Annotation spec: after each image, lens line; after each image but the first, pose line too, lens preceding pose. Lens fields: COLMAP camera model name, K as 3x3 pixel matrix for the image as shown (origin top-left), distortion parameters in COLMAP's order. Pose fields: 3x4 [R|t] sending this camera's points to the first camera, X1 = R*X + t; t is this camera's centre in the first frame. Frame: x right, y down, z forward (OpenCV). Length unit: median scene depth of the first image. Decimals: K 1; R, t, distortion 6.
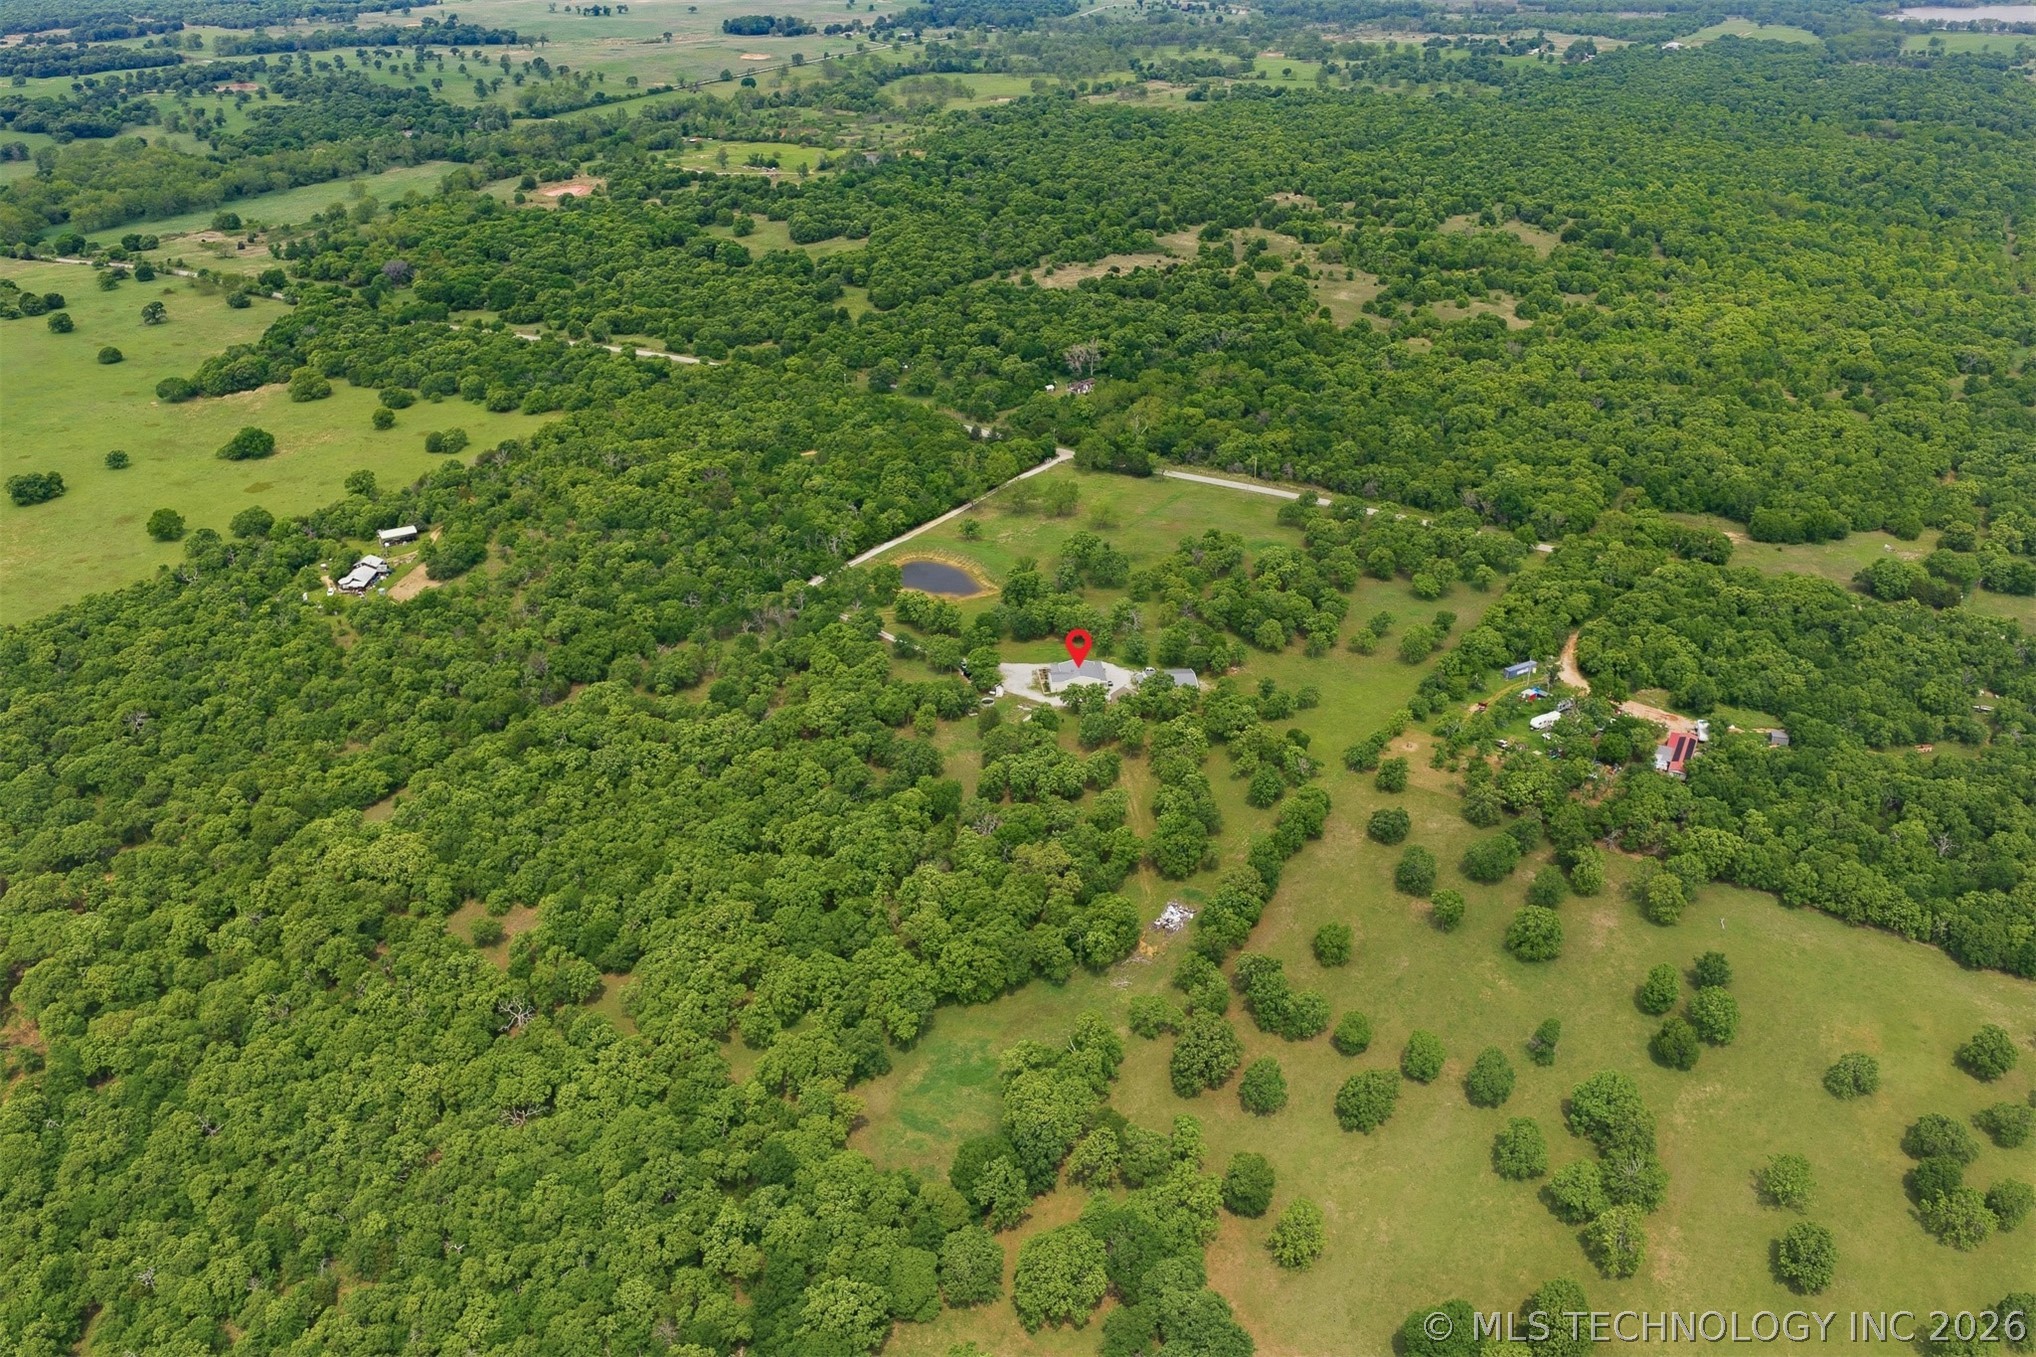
lens RADIAL K [[1694.5, 0, 1022.0], [0, 1694.5, 666.6], [0, 0, 1]] dist [0.007944, -0.017964]
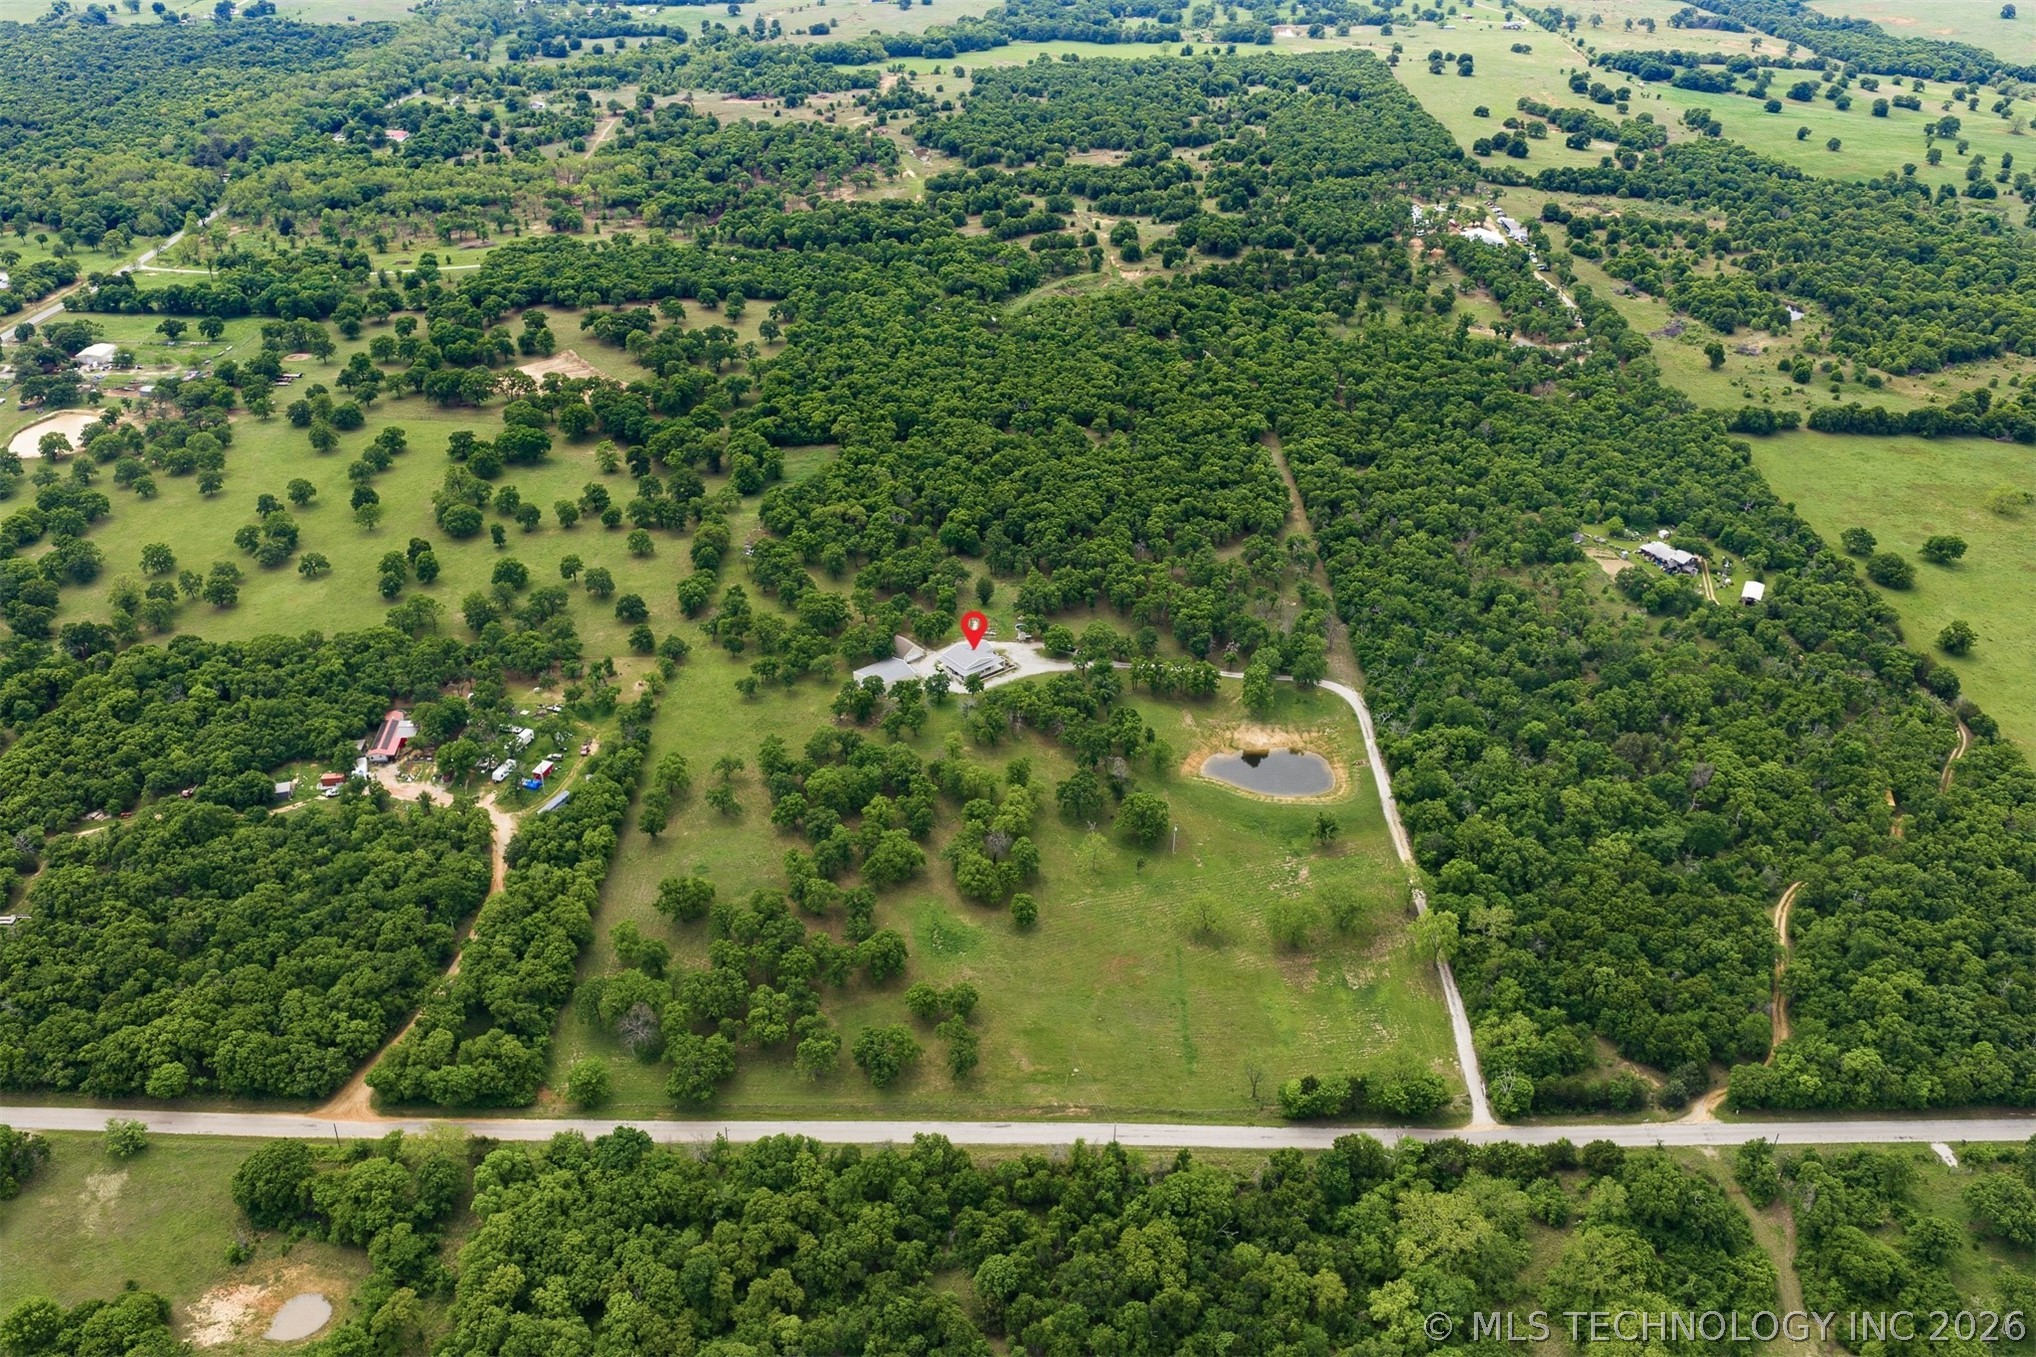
lens RADIAL K [[1694.5, 0, 1022.0], [0, 1694.5, 666.6], [0, 0, 1]] dist [0.007944, -0.017964]
pose [[-0.844973, 0.273657, -0.459491, 0.624449], [-0.252457, 0.553319, 0.793790, -1.062394], [0.471472, 0.786734, -0.398453, 1.858404]]
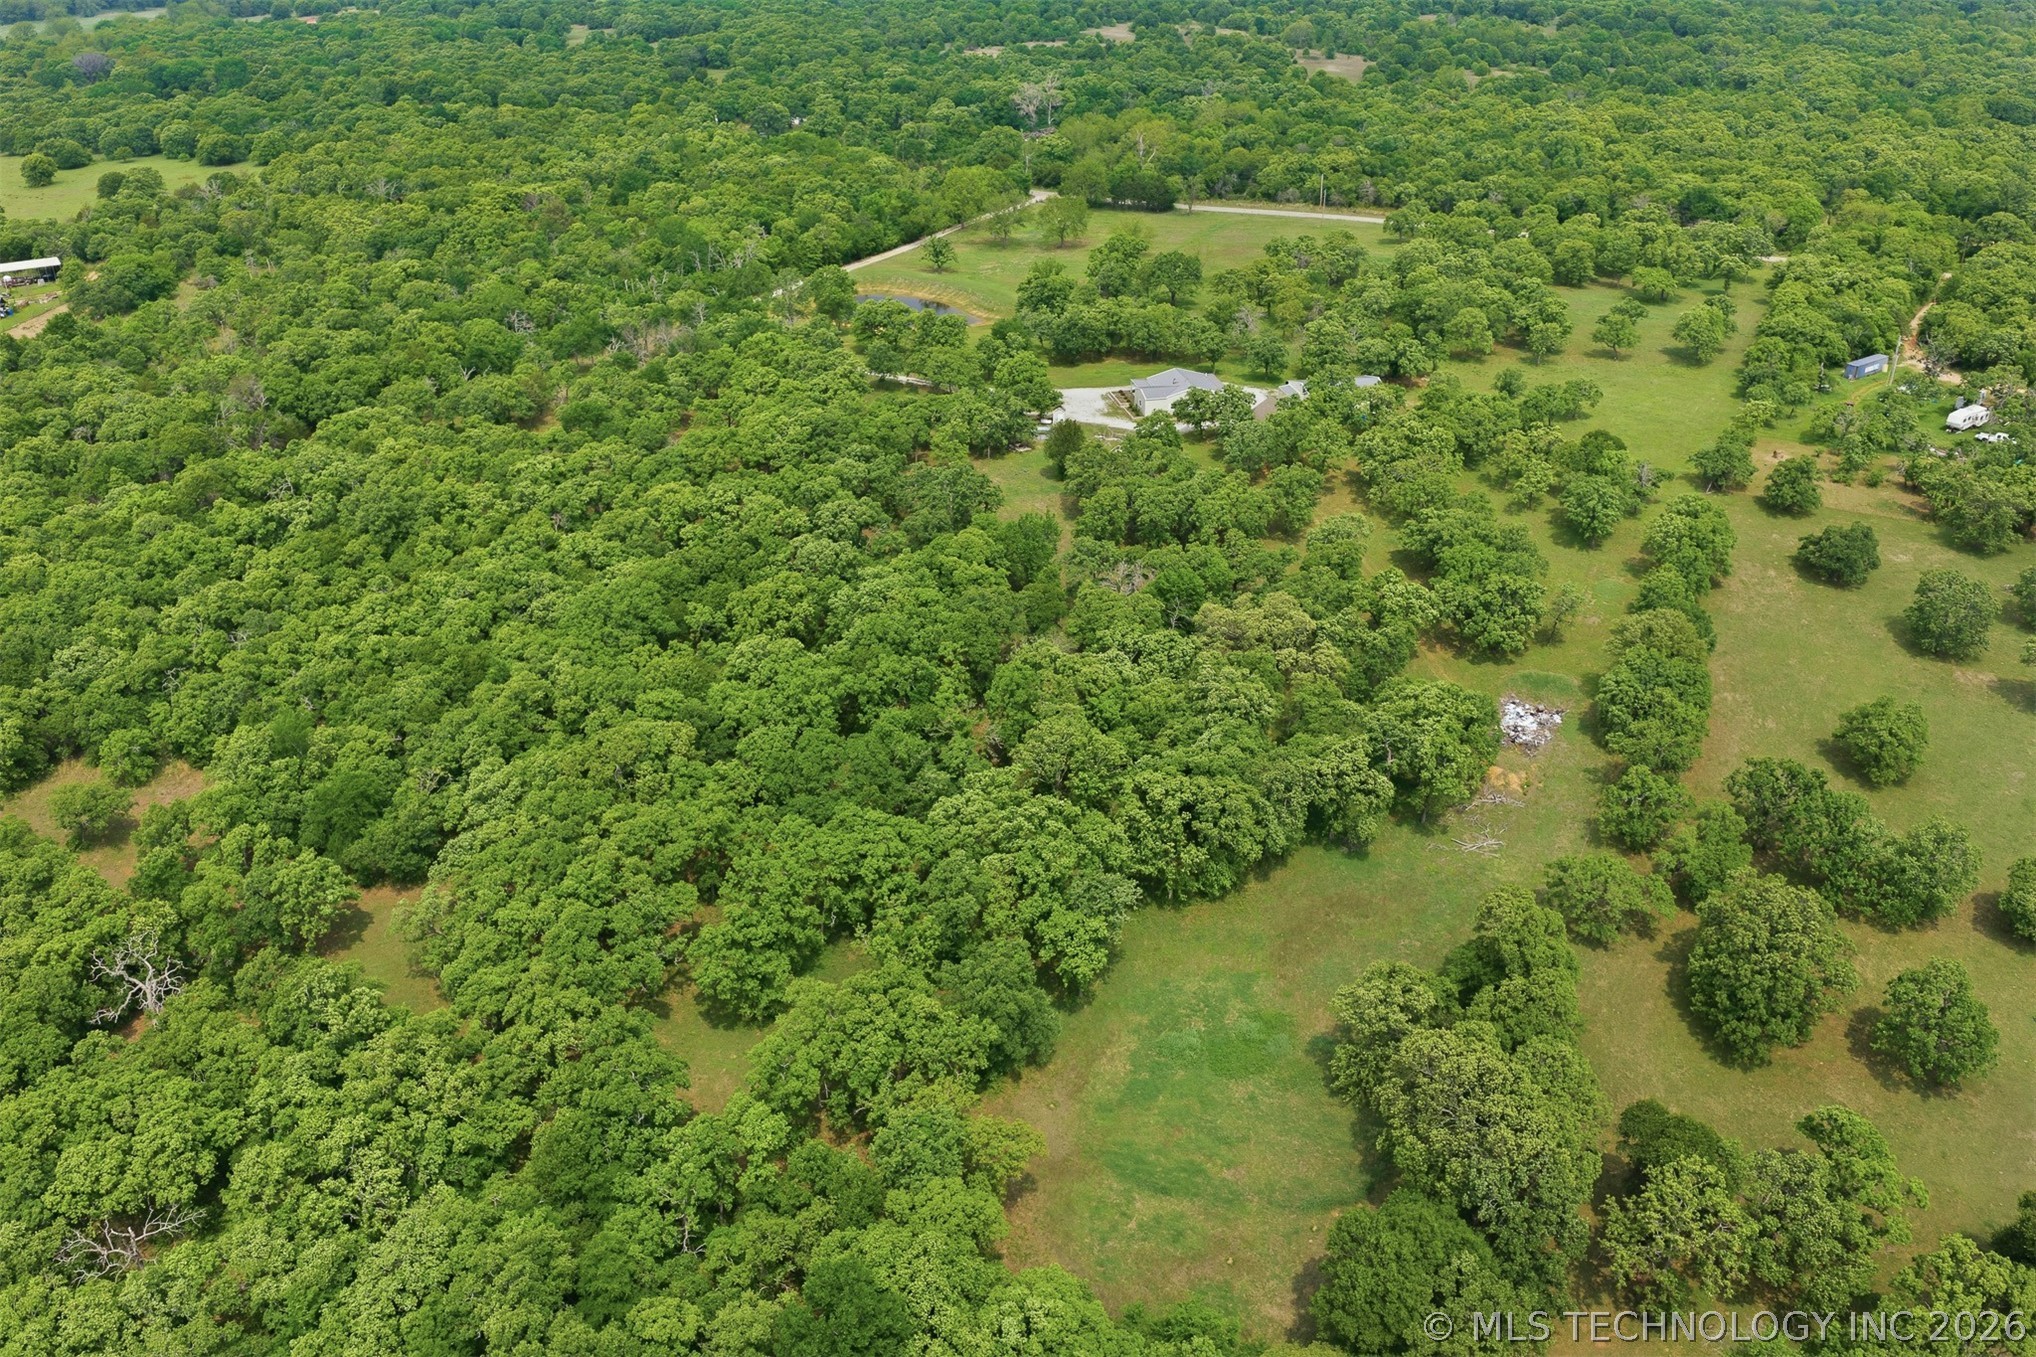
lens RADIAL K [[1694.5, 0, 1022.0], [0, 1694.5, 666.6], [0, 0, 1]] dist [0.007944, -0.017964]
pose [[0.993859, -0.046040, 0.100624, -0.115641], [0.046109, 0.998935, 0.001638, 0.128967], [-0.100592, 0.003012, 0.994923, 0.532174]]
